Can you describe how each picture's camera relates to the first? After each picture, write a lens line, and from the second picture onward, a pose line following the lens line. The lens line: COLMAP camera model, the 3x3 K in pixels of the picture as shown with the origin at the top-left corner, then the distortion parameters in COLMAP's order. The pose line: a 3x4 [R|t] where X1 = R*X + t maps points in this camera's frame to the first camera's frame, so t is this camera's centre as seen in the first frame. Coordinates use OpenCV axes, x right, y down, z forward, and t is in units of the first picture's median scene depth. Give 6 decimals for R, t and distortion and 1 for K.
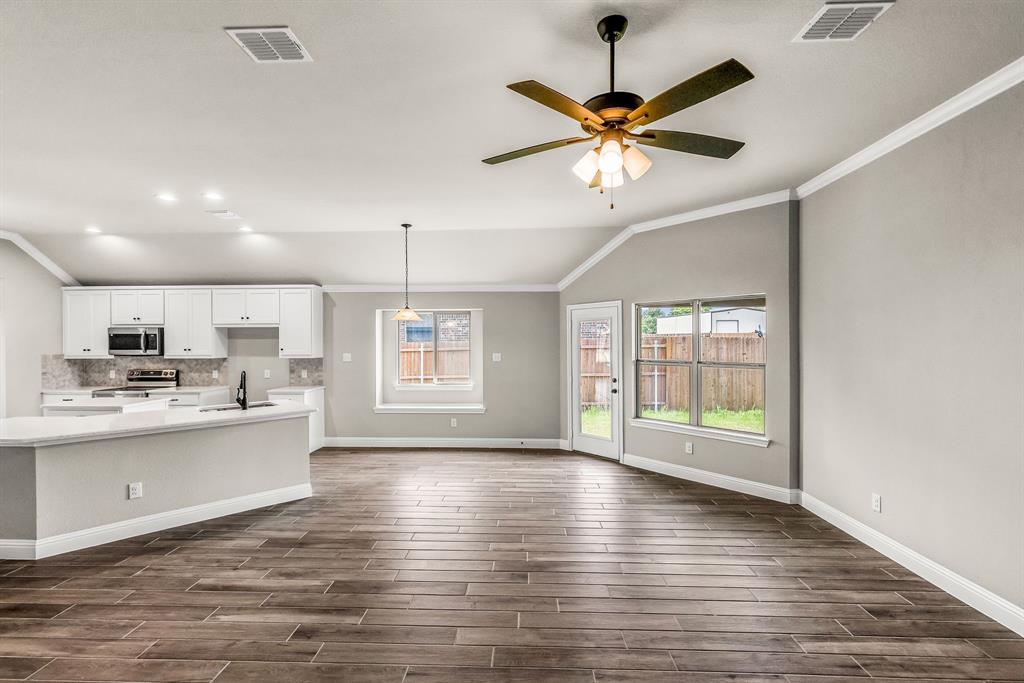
lens RADIAL K [[461.3, 0, 507.1], [0, 461.3, 343.5], [0, 0, 1]] dist [0.005886, 0.000431]
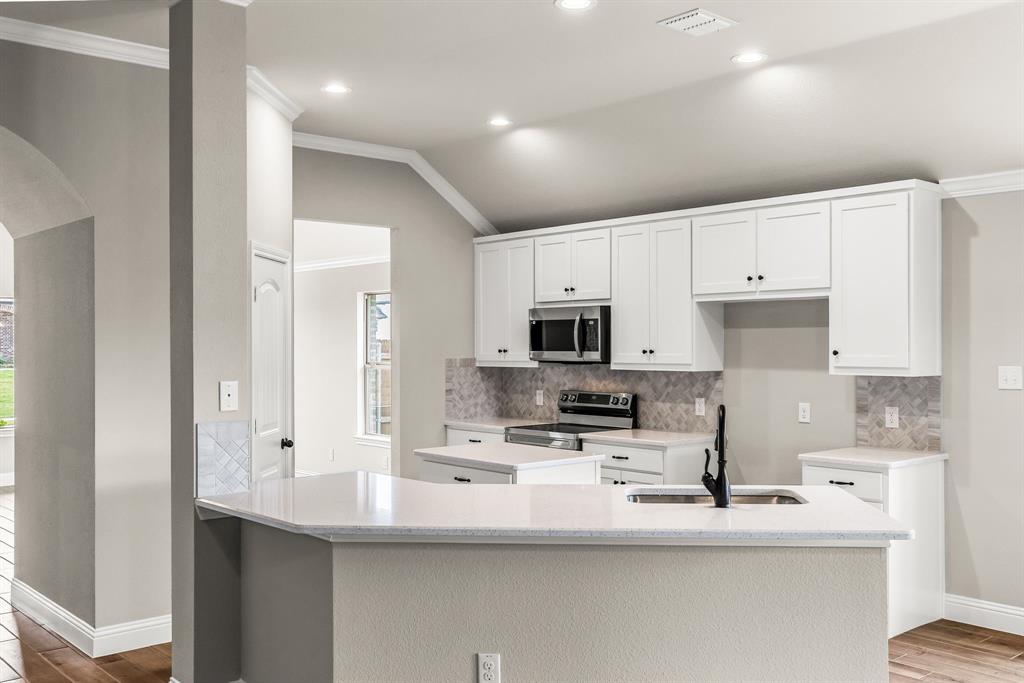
lens RADIAL K [[979.8, 0, 512.4], [0, 979.8, 343.9], [0, 0, 1]] dist [0.009652, 0.000000]
pose [[0.691683, 0.001649, -0.722199, -0.071763], [-0.004245, 0.999989, -0.001782, 0.007673], [0.722189, 0.004298, 0.691683, 0.217139]]
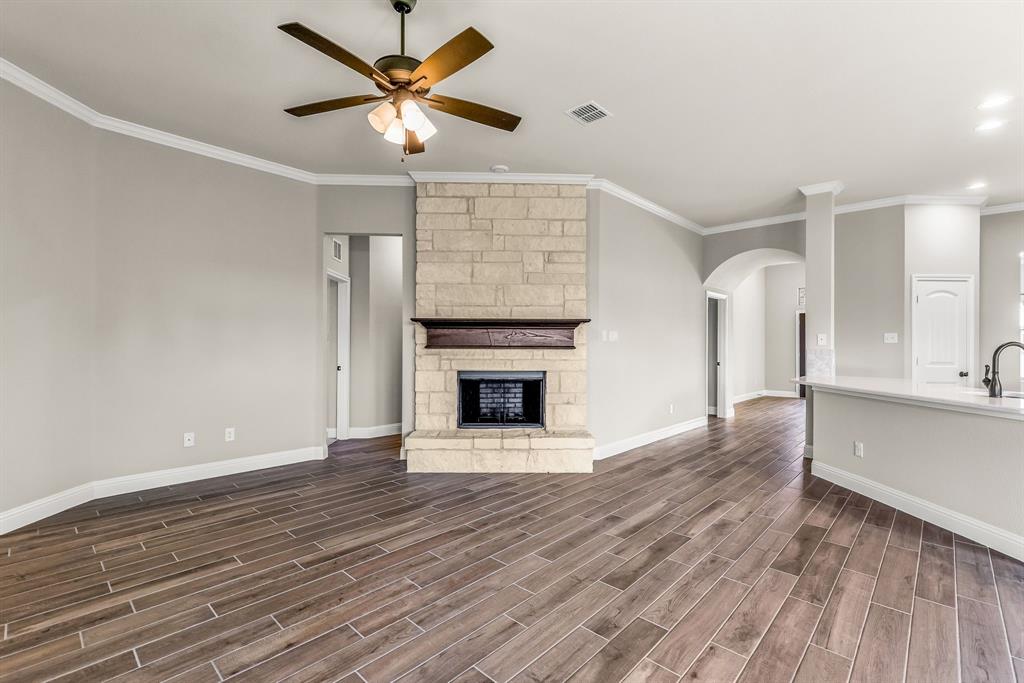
lens RADIAL K [[461.3, 0, 509.4], [0, 461.3, 342.6], [0, 0, 1]] dist [0.005886, 0.000431]
pose [[-0.662062, -0.002162, -0.749446, 0.288704], [-0.008729, 0.999950, 0.004827, 0.044542], [0.749399, 0.009737, -0.662047, 0.627892]]
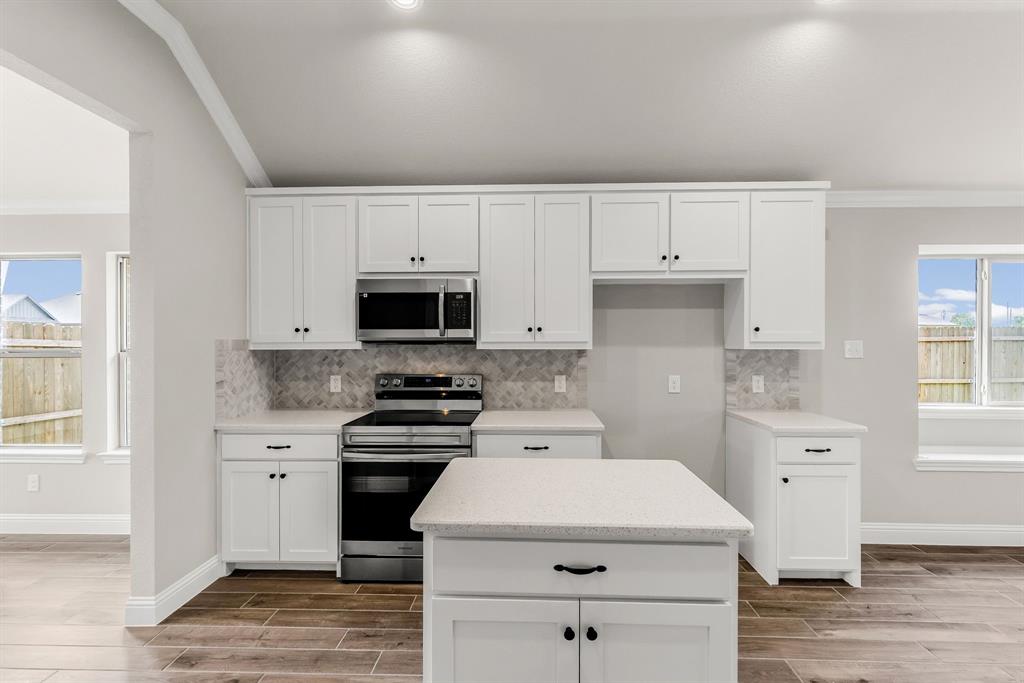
lens RADIAL K [[472.9, 0, 513.7], [0, 472.9, 339.5], [0, 0, 1]] dist [0.022498, 0.000078]
pose [[0.999928, 0.002716, 0.011702, -0.715277], [-0.002620, 0.999963, -0.008172, 0.026575], [-0.011724, 0.008141, 0.999898, 0.547282]]
